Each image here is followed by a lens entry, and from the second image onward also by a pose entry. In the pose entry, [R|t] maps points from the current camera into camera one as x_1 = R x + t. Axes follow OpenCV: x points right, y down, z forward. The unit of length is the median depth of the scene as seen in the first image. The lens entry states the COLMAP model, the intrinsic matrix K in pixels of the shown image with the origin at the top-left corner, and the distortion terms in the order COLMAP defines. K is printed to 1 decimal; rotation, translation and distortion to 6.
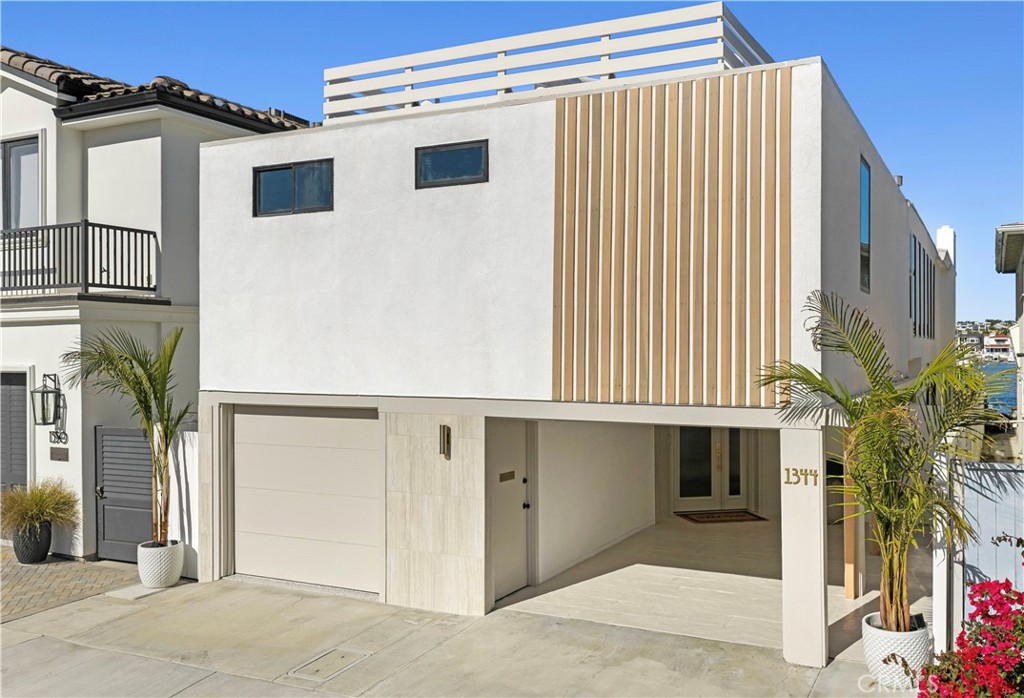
lens RADIAL K [[914.8, 0, 541.5], [0, 914.8, 348.0], [0, 0, 1]] dist [0.061282, -0.024462]
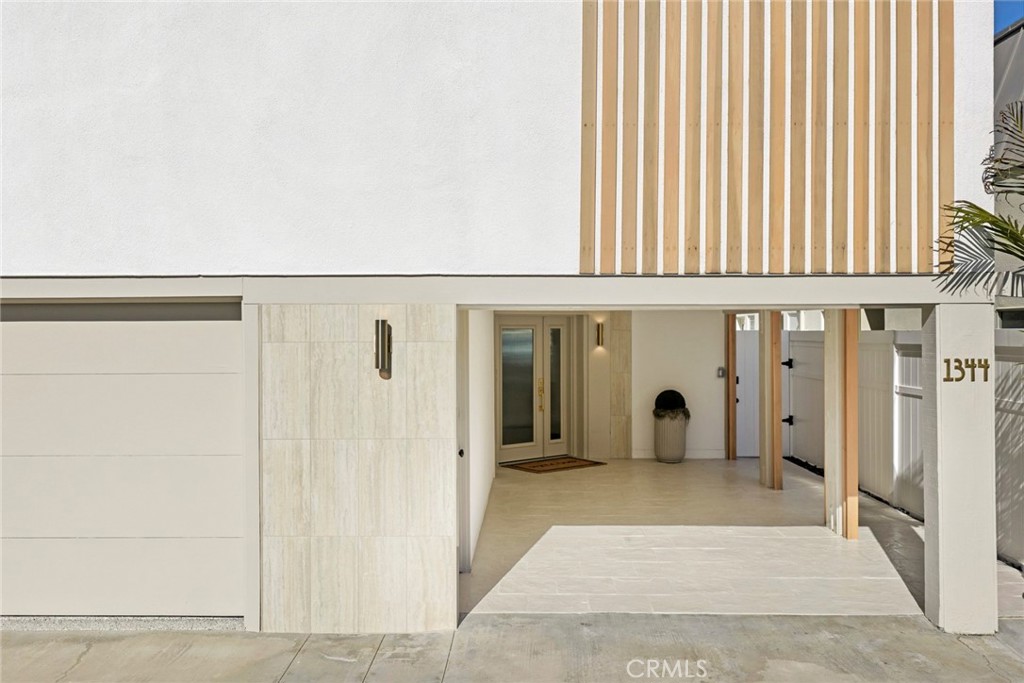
lens RADIAL K [[862.8, 0, 511.0], [0, 862.8, 327.5], [0, 0, 1]] dist [0.026370, -0.013762]
pose [[0.904201, -0.001477, 0.427105, -0.267155], [0.002350, 0.999996, -0.001516, 0.088572], [-0.427102, 0.002374, 0.904201, 0.449135]]
